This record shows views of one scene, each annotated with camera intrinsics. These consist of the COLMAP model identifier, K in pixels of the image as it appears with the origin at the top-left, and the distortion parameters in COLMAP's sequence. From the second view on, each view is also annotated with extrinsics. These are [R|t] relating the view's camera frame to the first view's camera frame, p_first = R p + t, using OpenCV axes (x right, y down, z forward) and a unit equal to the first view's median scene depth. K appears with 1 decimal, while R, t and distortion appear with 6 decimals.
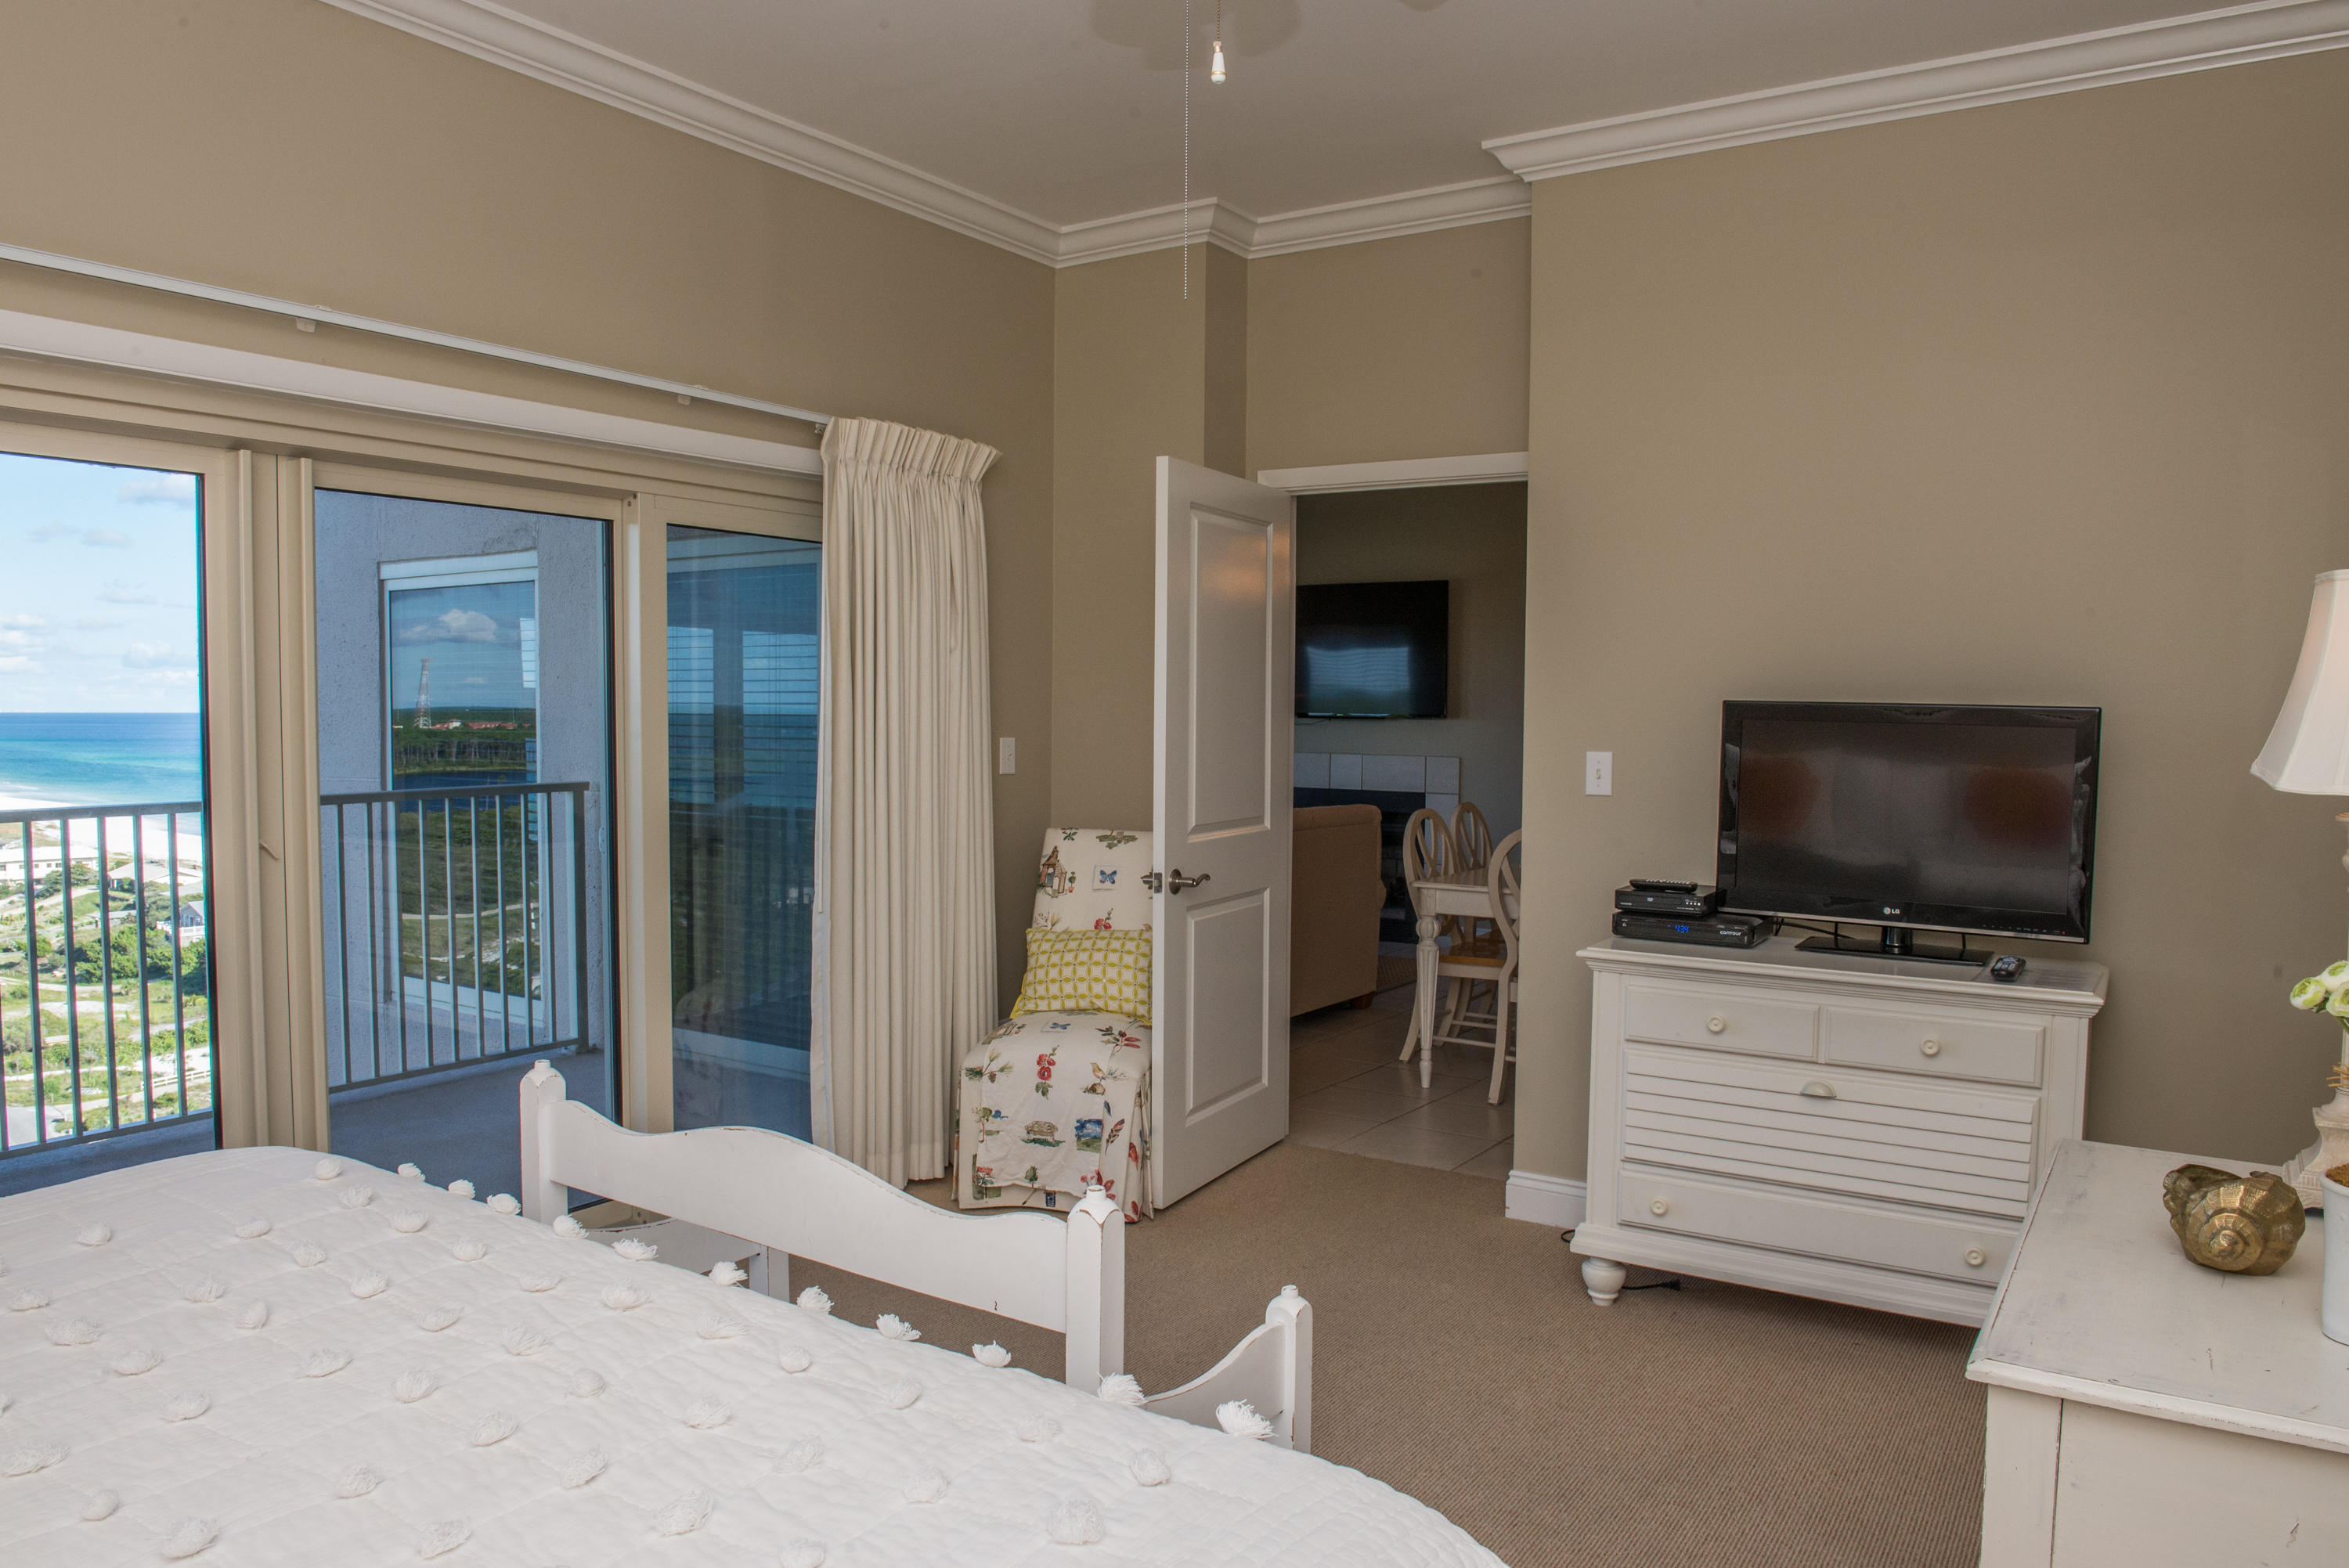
lens RADIAL K [[1596.6, 0, 1174.5], [0, 1596.6, 784.0], [0, 0, 1]] dist [-0.043538, -0.005779]
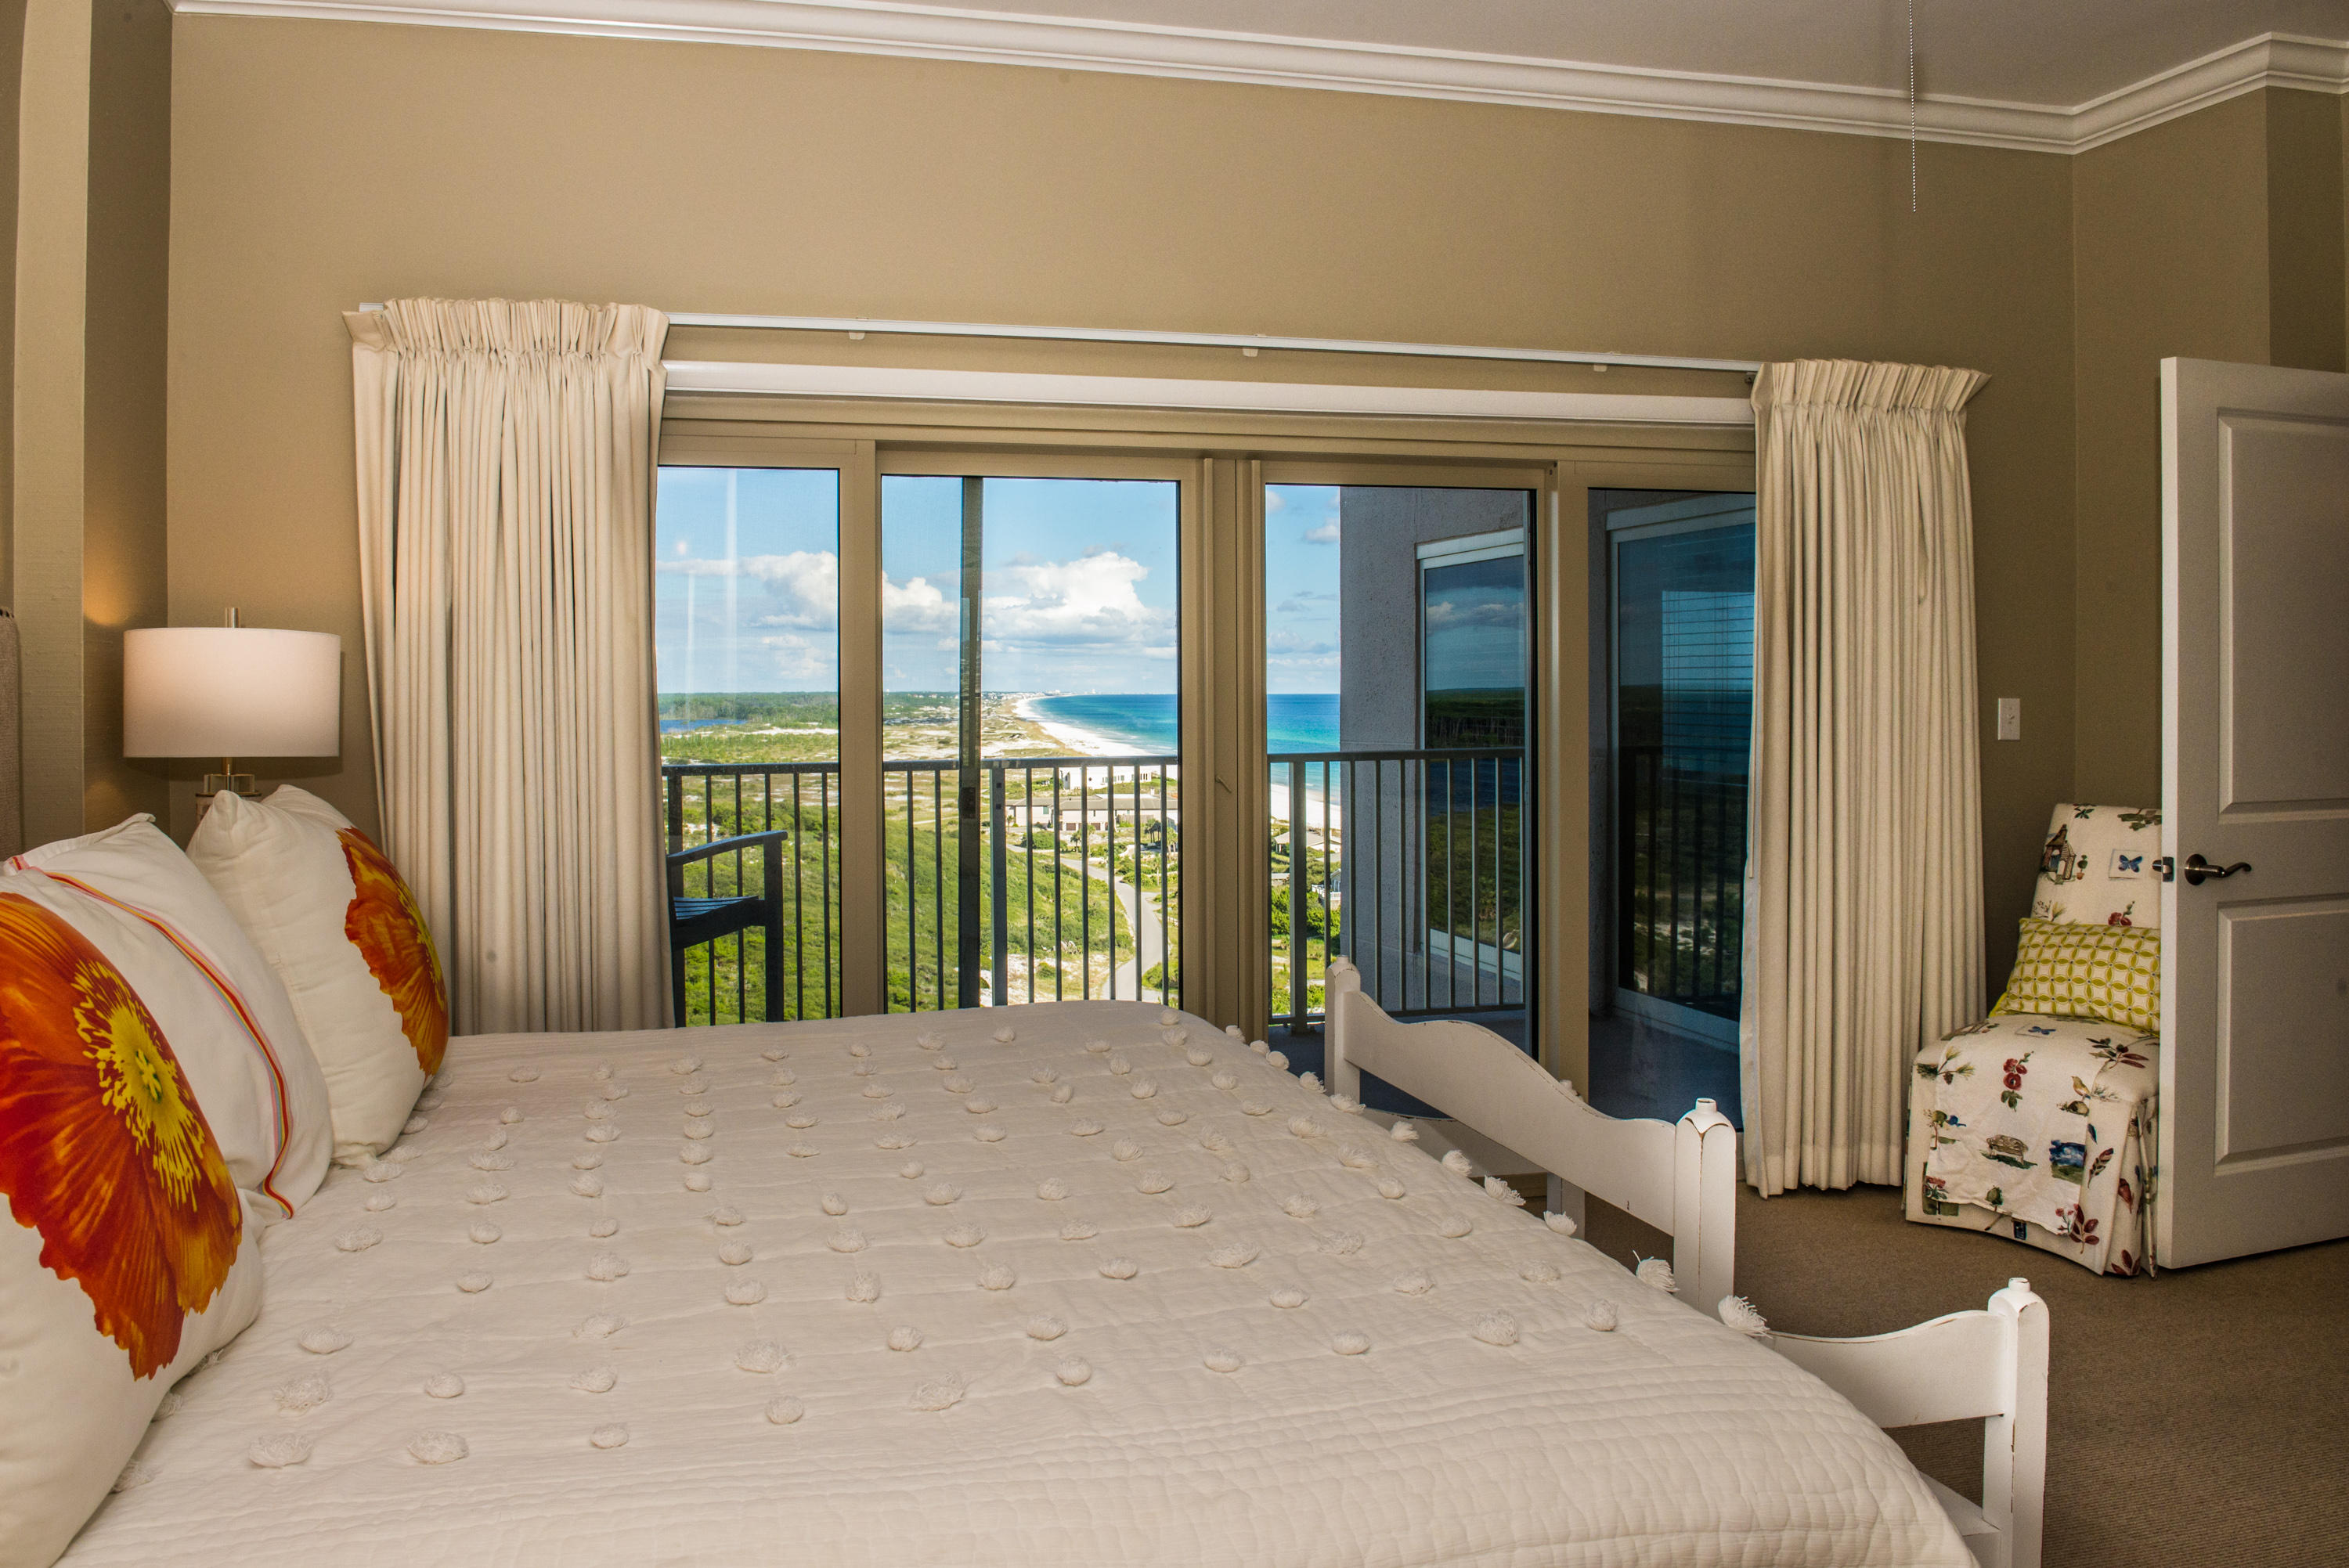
lens RADIAL K [[1976.4, 0, 1168.0], [0, 1976.4, 706.3], [0, 0, 1]] dist [-0.049793, -0.010476]
pose [[0.720915, -0.010719, -0.692941, 0.319279], [-0.026436, 0.998727, -0.042952, 0.034902], [0.692519, 0.049283, 0.719714, -0.091185]]
